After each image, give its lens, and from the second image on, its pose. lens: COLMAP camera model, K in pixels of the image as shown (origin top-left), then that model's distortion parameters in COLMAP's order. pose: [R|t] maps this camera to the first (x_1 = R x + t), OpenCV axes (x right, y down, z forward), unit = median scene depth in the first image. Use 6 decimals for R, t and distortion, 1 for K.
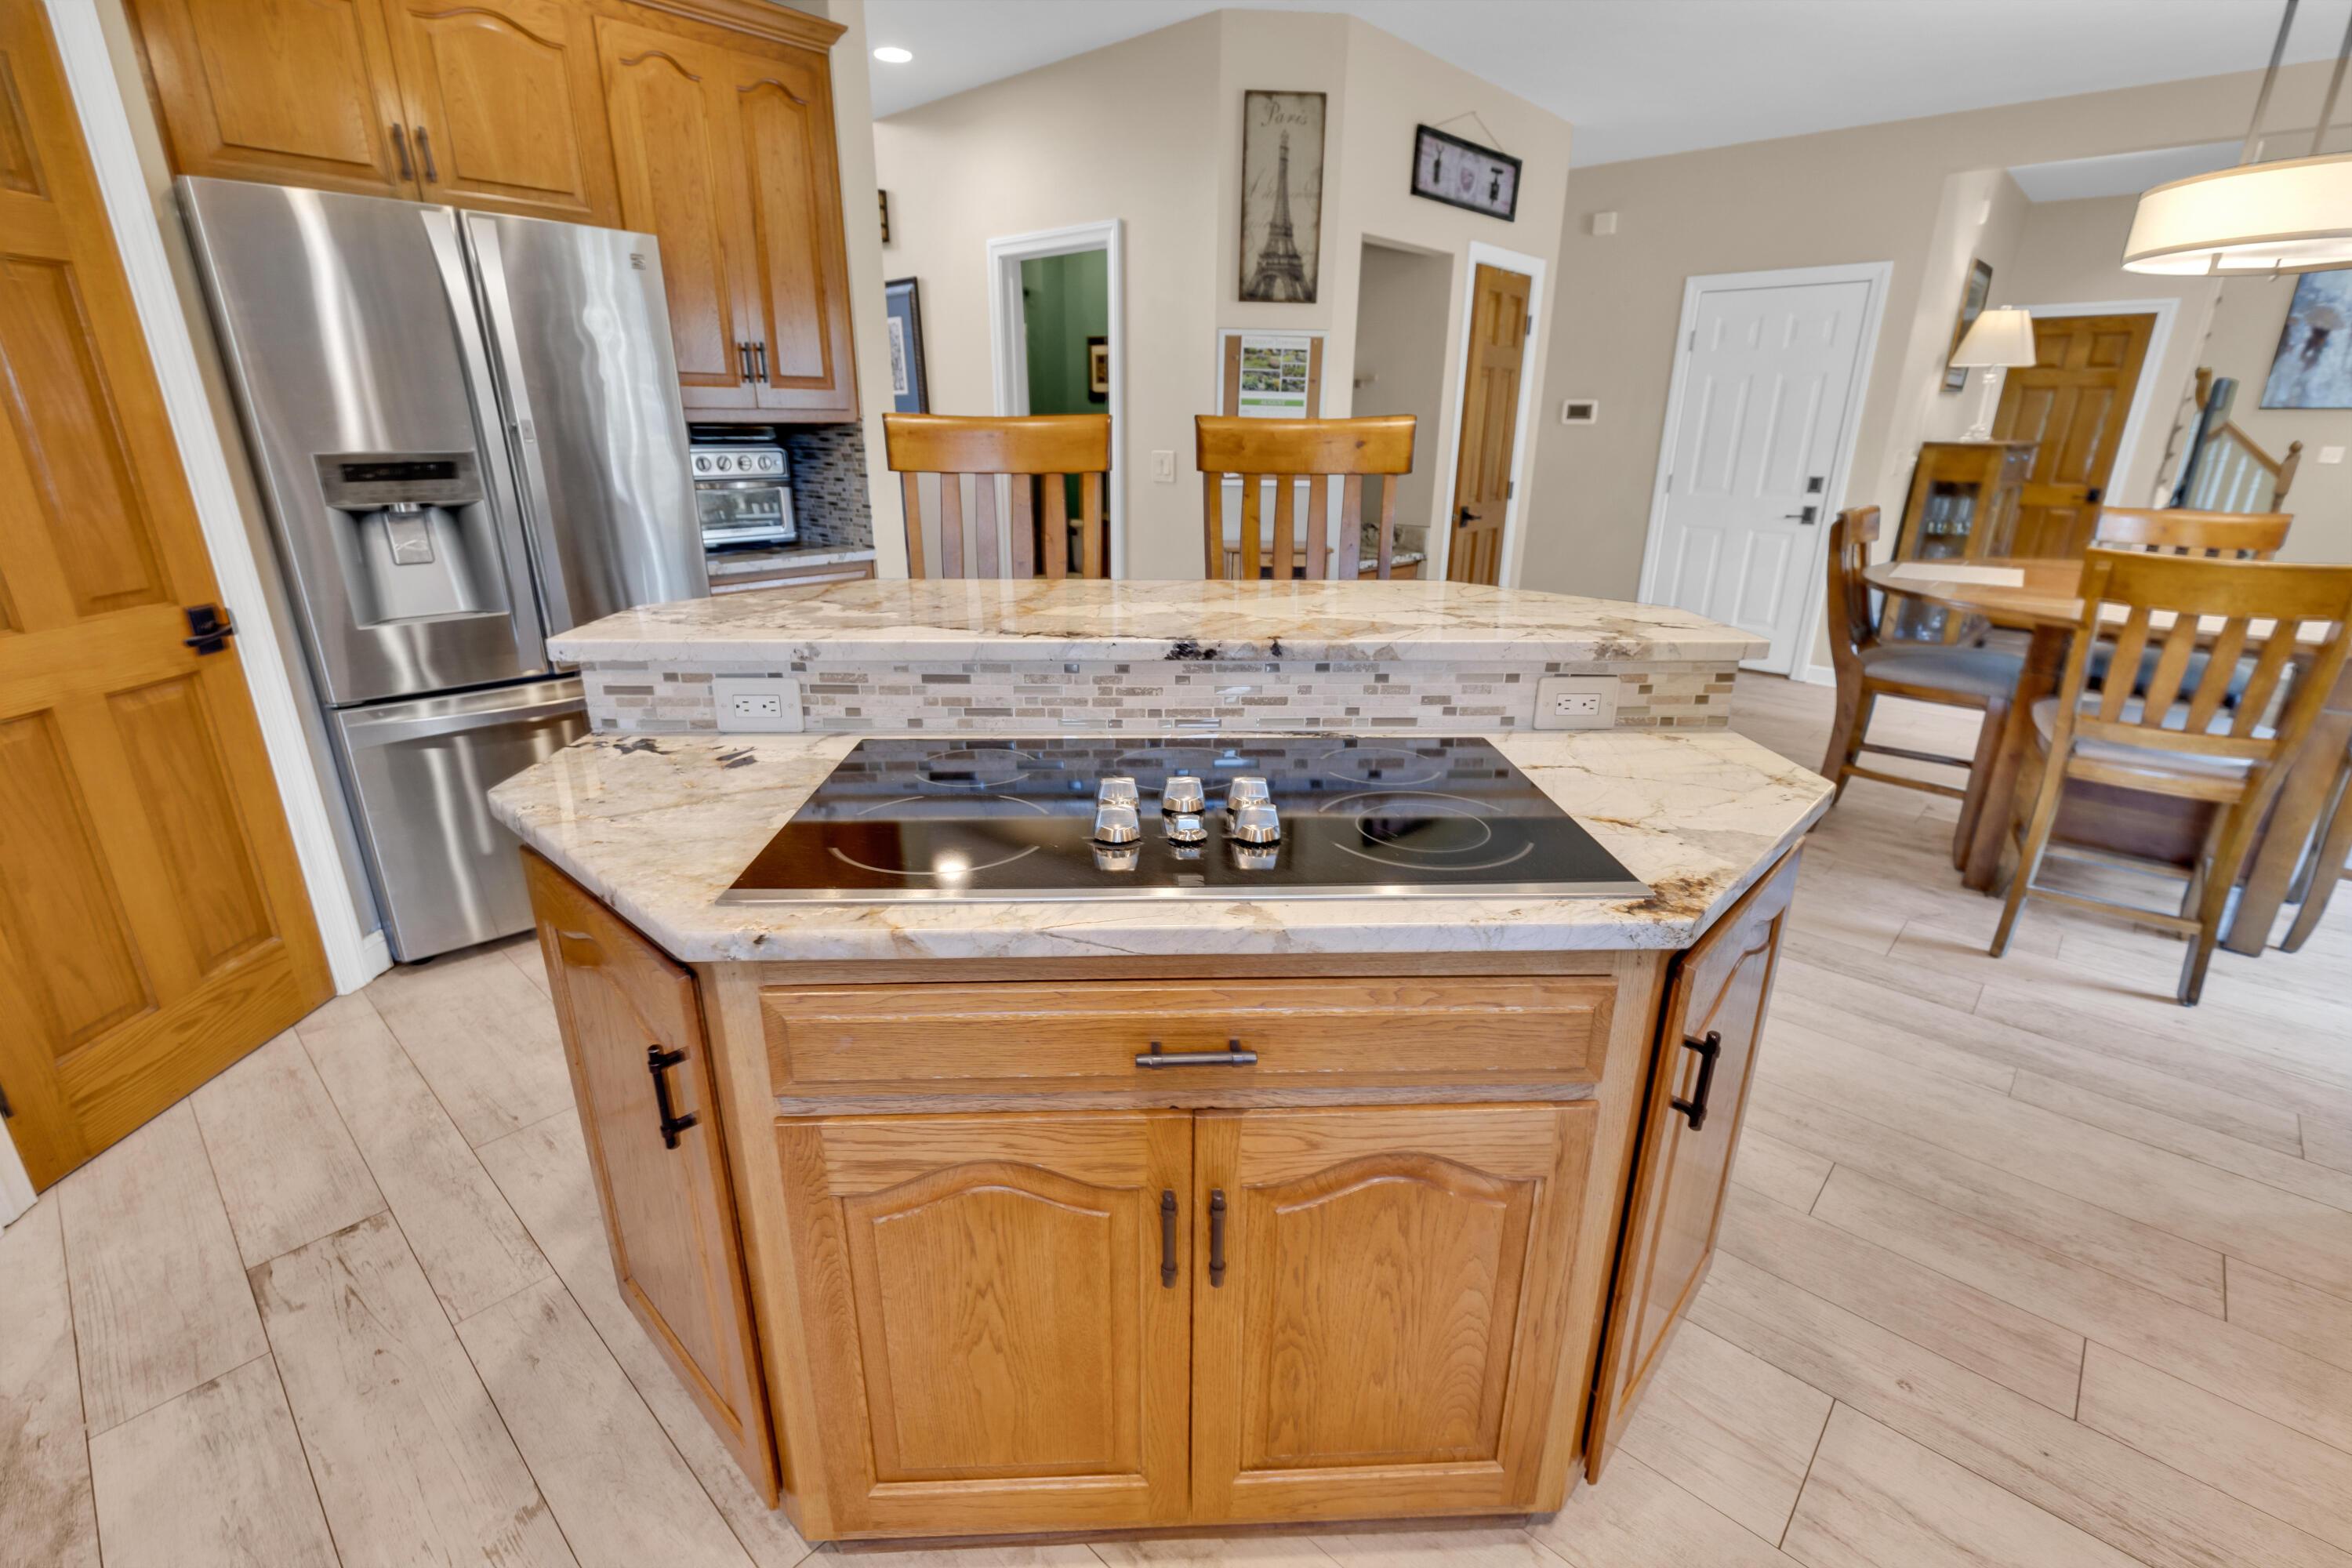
lens RADIAL K [[1078.7, 0, 1177.0], [0, 1078.7, 791.5], [0, 0, 1]] dist [0.008588, -0.001472]
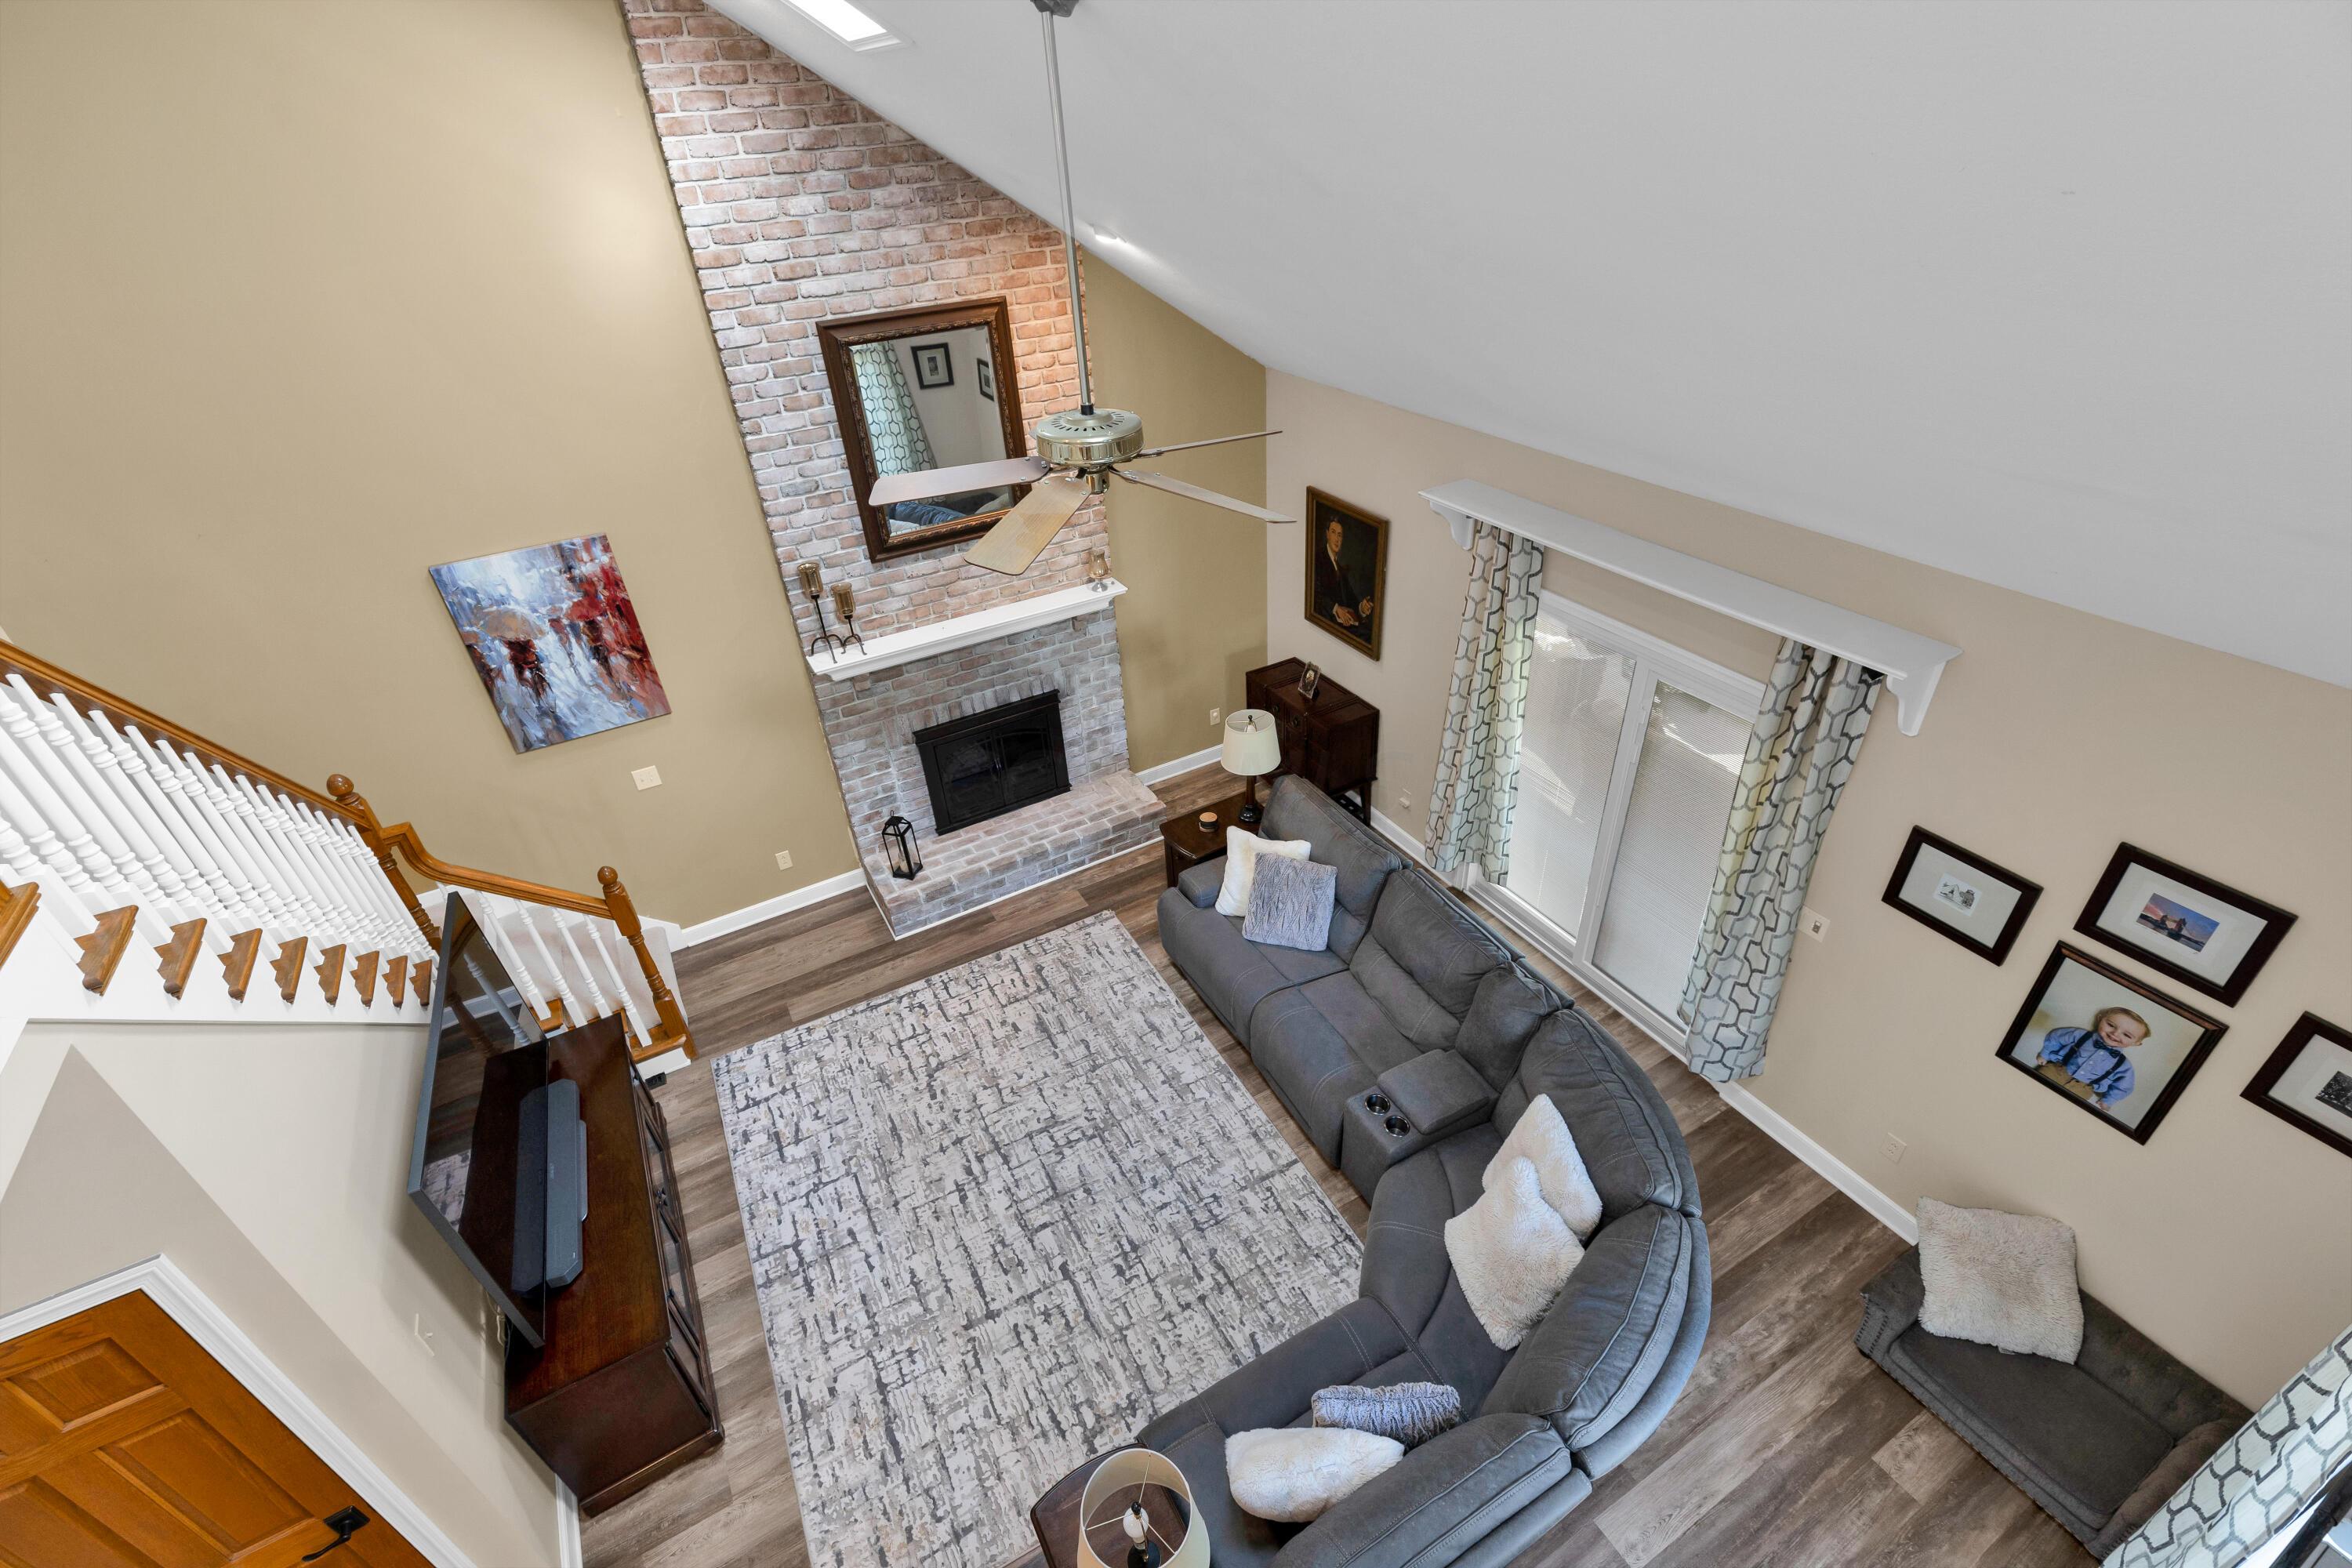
lens RADIAL K [[1034.9, 0, 1173.1], [0, 1034.9, 784.9], [0, 0, 1]] dist [0.006368, -0.001301]
pose [[0.312252, -0.544042, 0.778792, 0.655421], [0.366023, 0.825388, 0.429838, -0.472012], [-0.876656, 0.150838, 0.456862, 0.407043]]
